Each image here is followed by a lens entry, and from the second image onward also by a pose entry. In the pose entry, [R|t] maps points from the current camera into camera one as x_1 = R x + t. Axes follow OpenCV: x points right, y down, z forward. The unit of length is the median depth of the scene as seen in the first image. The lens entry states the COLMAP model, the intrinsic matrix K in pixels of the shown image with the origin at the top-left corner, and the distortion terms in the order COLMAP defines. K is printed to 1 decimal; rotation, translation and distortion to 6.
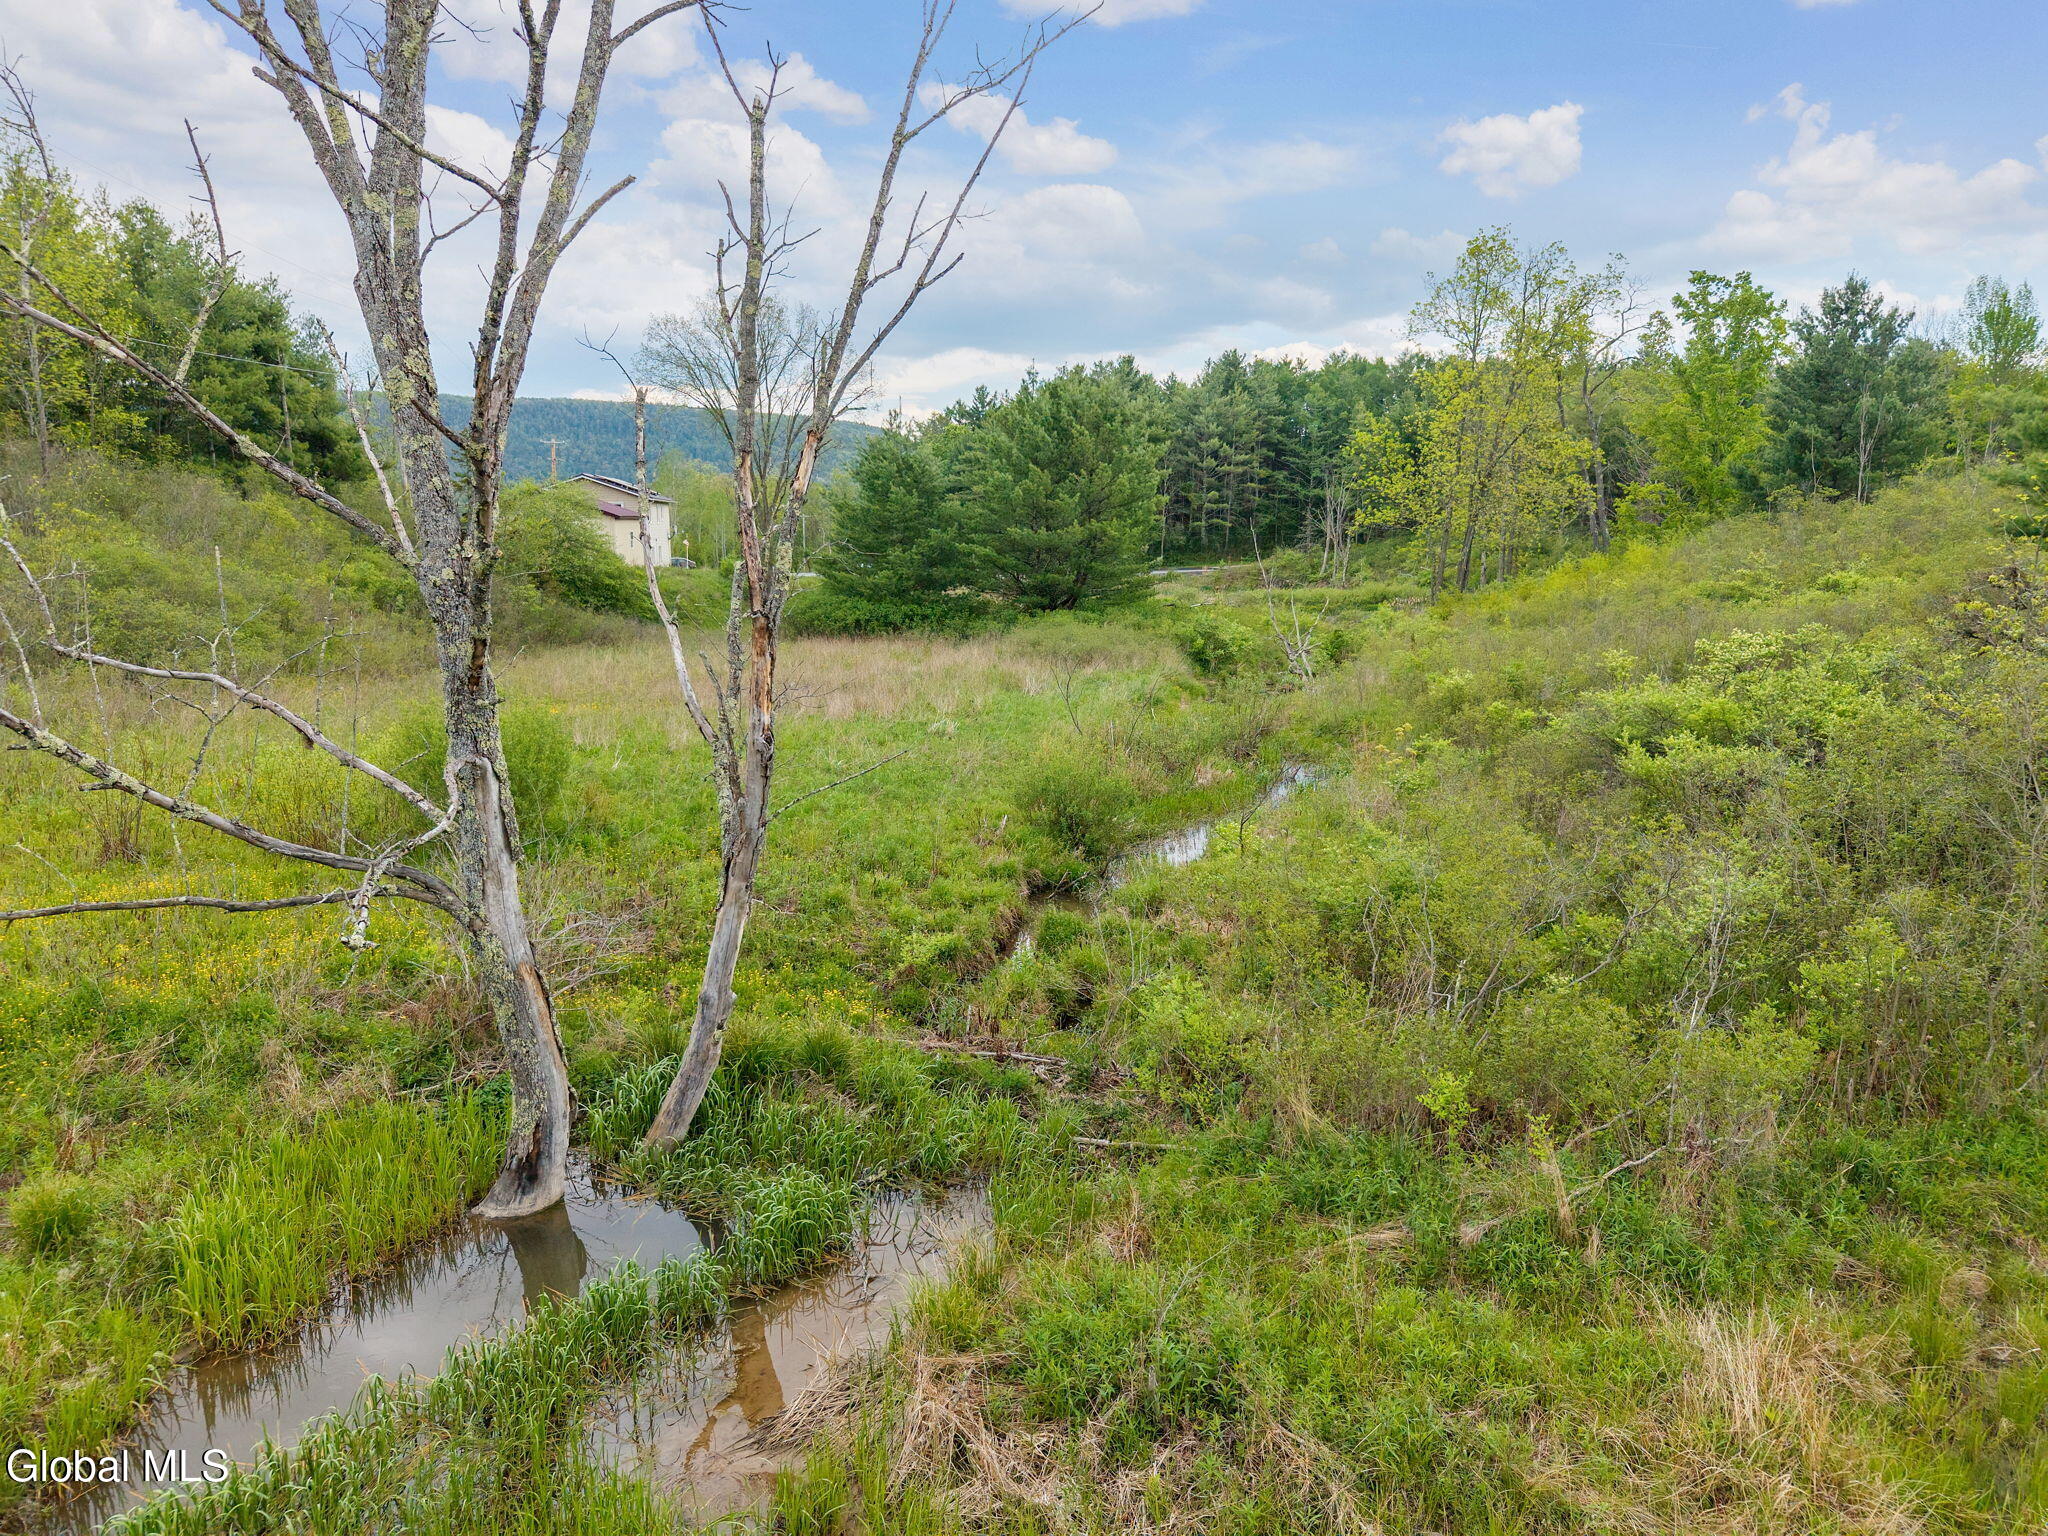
lens RADIAL K [[1344.6, 0, 1024.0], [0, 1344.6, 768.0], [0, 0, 1]] dist [-0.004419, -0.002068]
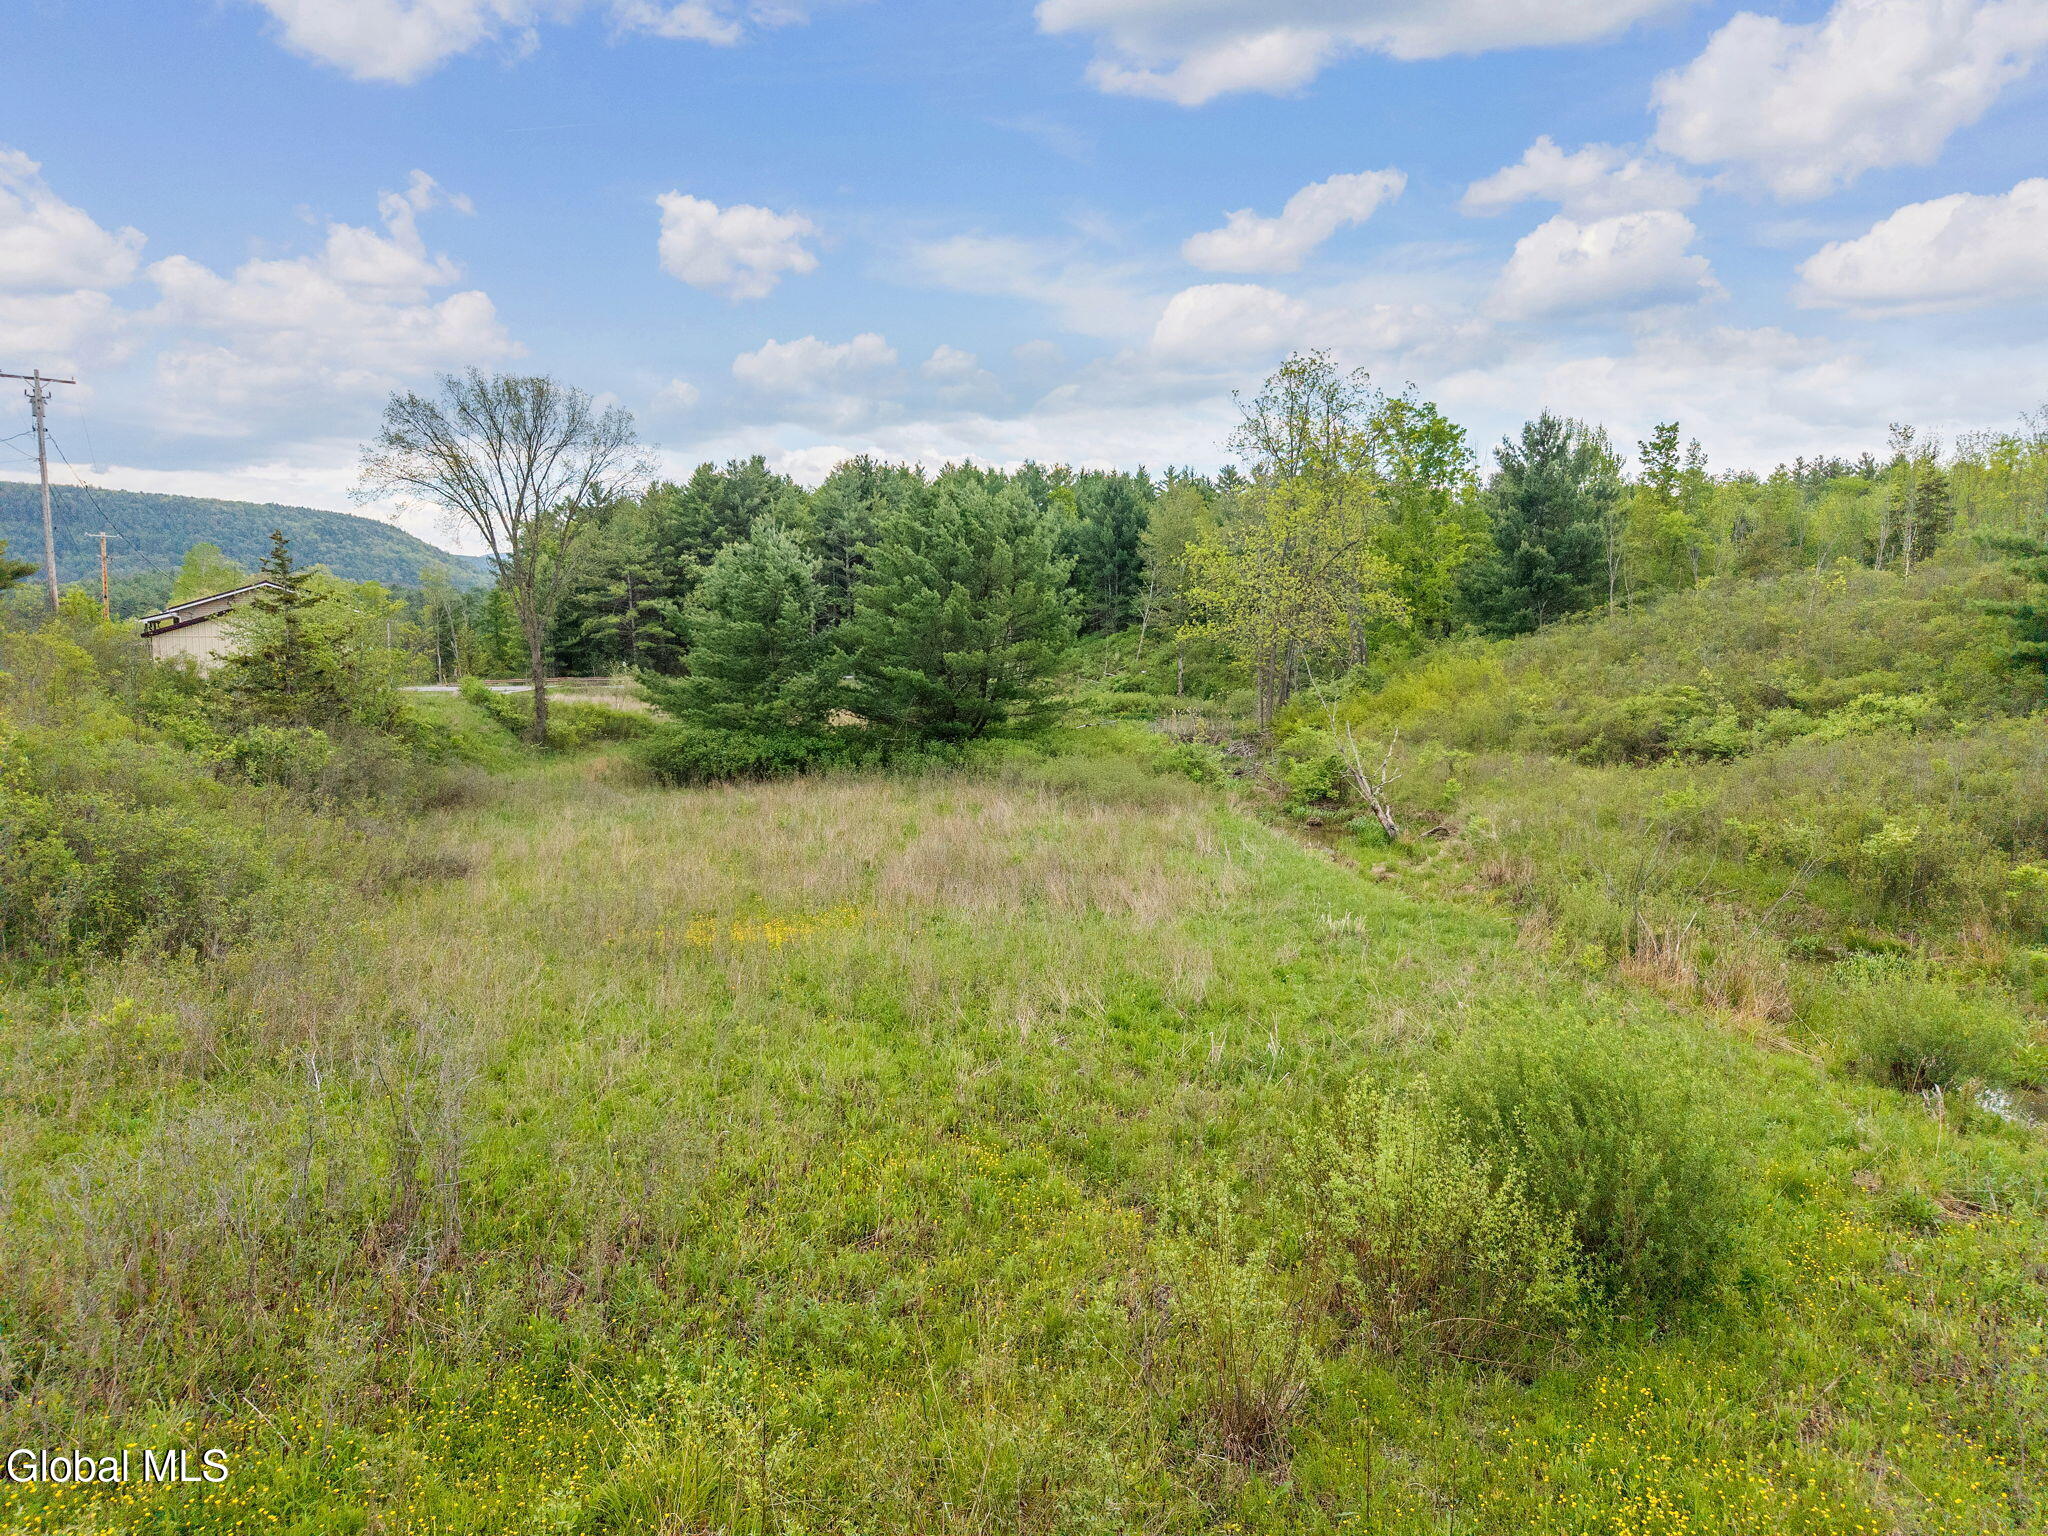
lens RADIAL K [[1382.2, 0, 1024.0], [0, 1382.2, 768.0], [0, 0, 1]] dist [0.009875, -0.001390]
pose [[0.947861, -0.034685, 0.316790, -0.160859], [0.058882, 0.996005, -0.067127, -0.023323], [-0.313197, 0.082280, 0.946117, 0.078530]]
